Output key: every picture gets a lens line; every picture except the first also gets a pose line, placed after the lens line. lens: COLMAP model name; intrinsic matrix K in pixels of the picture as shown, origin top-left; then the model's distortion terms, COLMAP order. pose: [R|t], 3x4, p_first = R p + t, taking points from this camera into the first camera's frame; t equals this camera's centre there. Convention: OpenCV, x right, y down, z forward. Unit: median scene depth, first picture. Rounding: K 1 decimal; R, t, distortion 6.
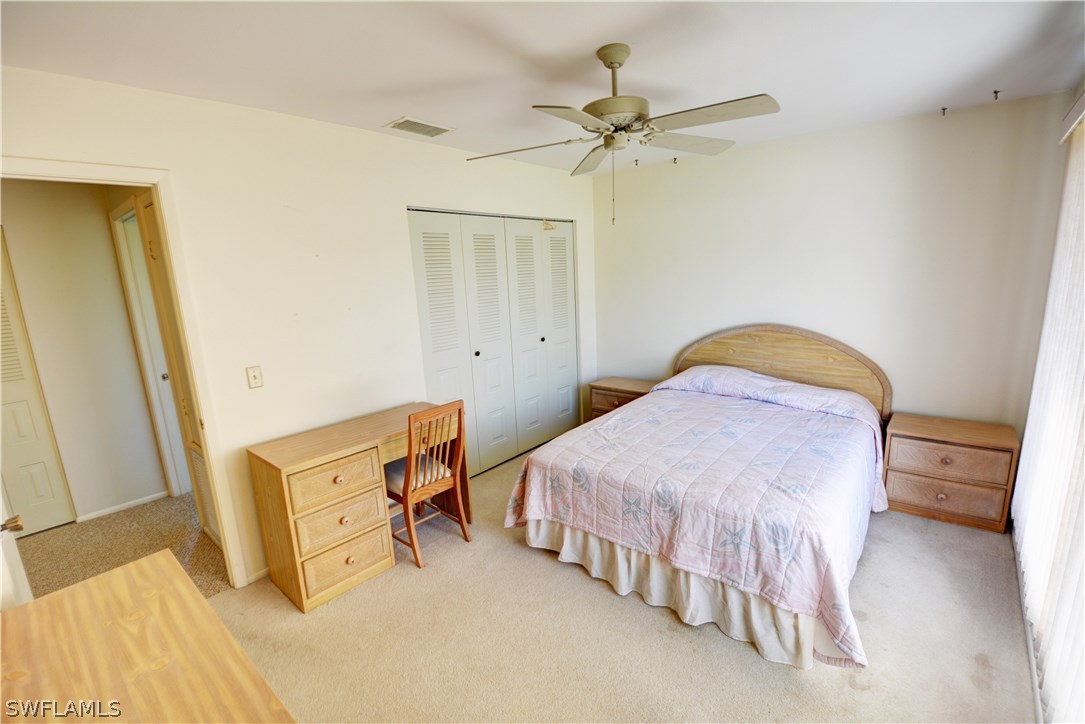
lens RADIAL K [[477.1, 0, 533.7], [0, 477.1, 374.6], [0, 0, 1]] dist [0.014509, -0.016495]
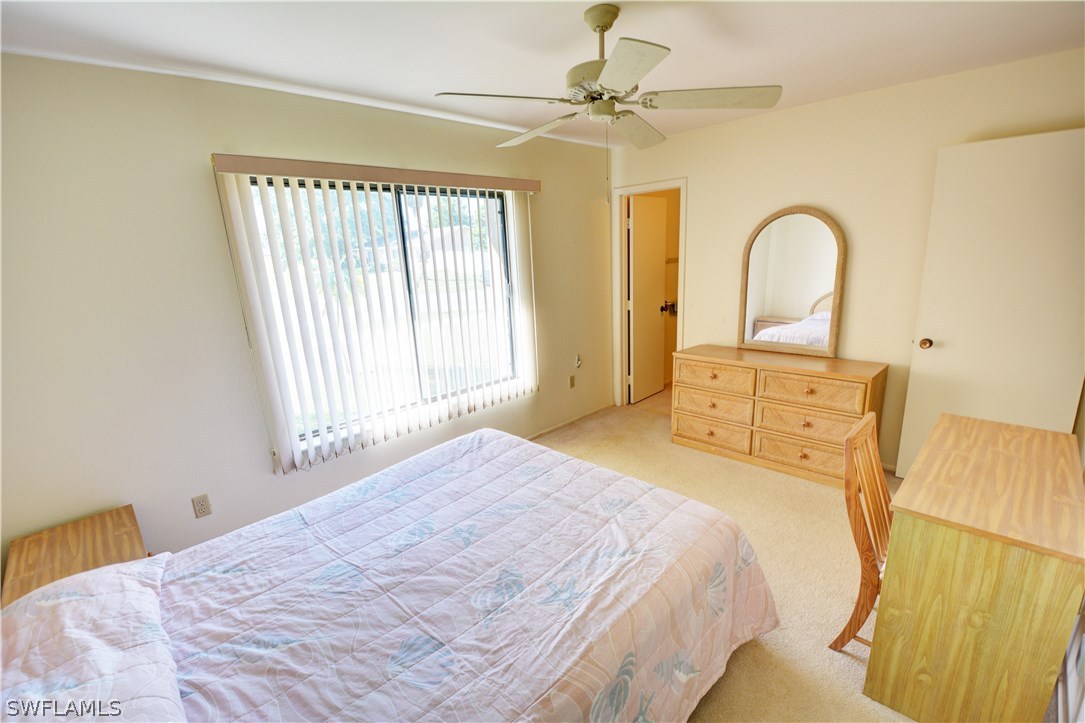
lens RADIAL K [[477.1, 0, 533.7], [0, 477.1, 374.1], [0, 0, 1]] dist [0.014509, -0.016495]
pose [[-0.994149, 0.076330, 0.076426, 0.227869], [0.102770, 0.886223, 0.451716, -0.401841], [-0.033251, 0.456927, -0.888882, 1.739997]]
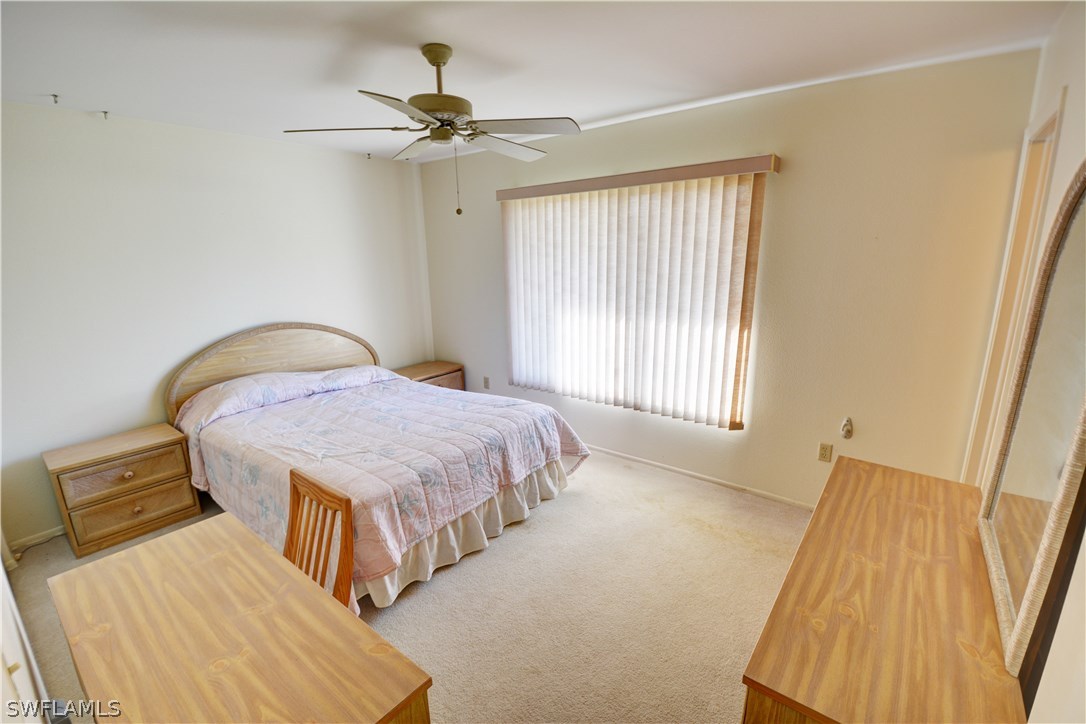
lens RADIAL K [[483.3, 0, 548.6], [0, 483.3, 374.5], [0, 0, 1]] dist [0.016417, -0.020761]
pose [[-0.071120, -0.195927, 0.978036, -0.842476], [0.233763, 0.949938, 0.207297, -0.124489], [-0.969689, 0.243371, -0.021759, 0.766721]]
